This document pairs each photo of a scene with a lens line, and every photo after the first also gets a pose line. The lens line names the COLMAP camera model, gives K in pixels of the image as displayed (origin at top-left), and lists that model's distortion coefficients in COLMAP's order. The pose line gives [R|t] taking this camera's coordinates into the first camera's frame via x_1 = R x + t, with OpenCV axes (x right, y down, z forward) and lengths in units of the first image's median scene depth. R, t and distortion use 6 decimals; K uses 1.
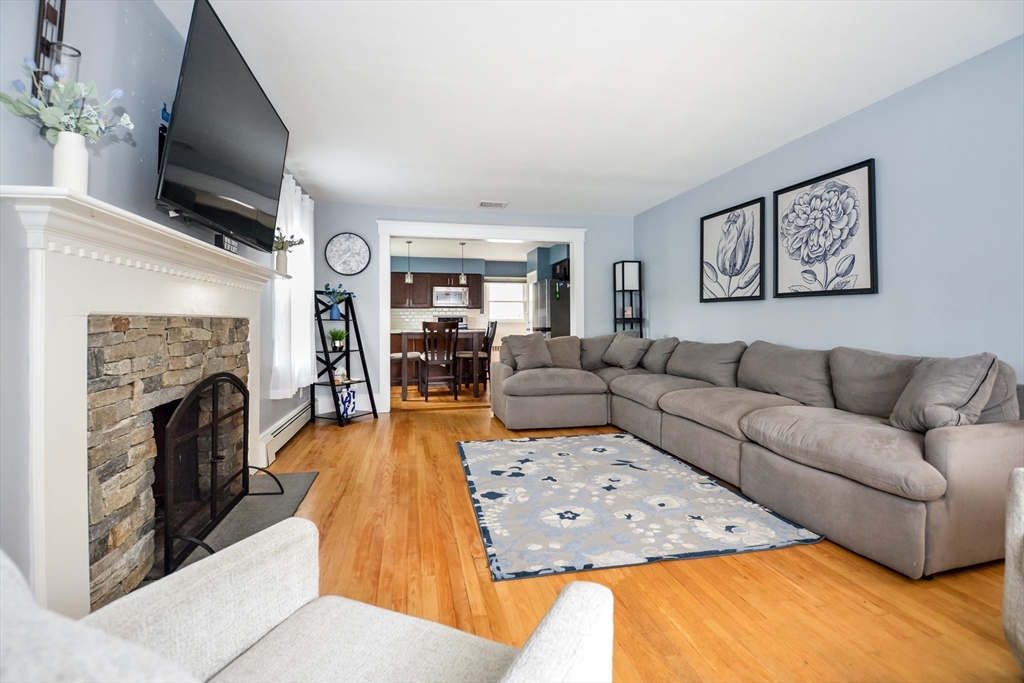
lens RADIAL K [[465.4, 0, 527.9], [0, 465.4, 304.3], [0, 0, 1]] dist [-0.000880, -0.008477]
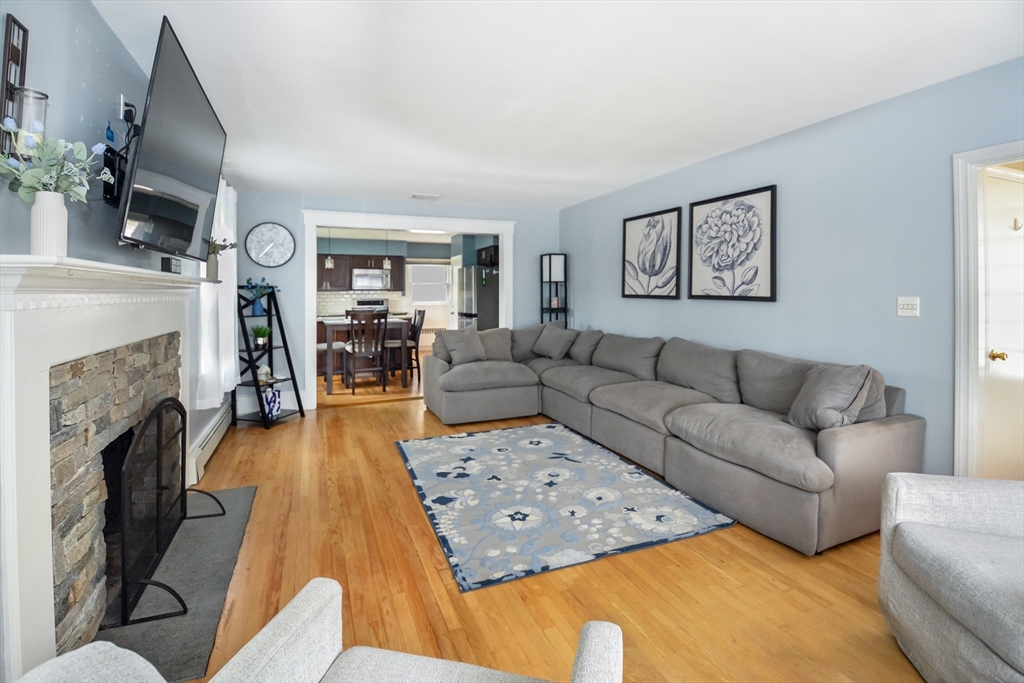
lens RADIAL K [[465.4, 0, 517.9], [0, 465.4, 282.6], [0, 0, 1]] dist [-0.000880, -0.008477]
pose [[0.986072, 0.006018, 0.166207, -0.068292], [-0.008377, 0.999874, 0.013496, -0.071929], [-0.166105, -0.014701, 0.985998, -0.036398]]
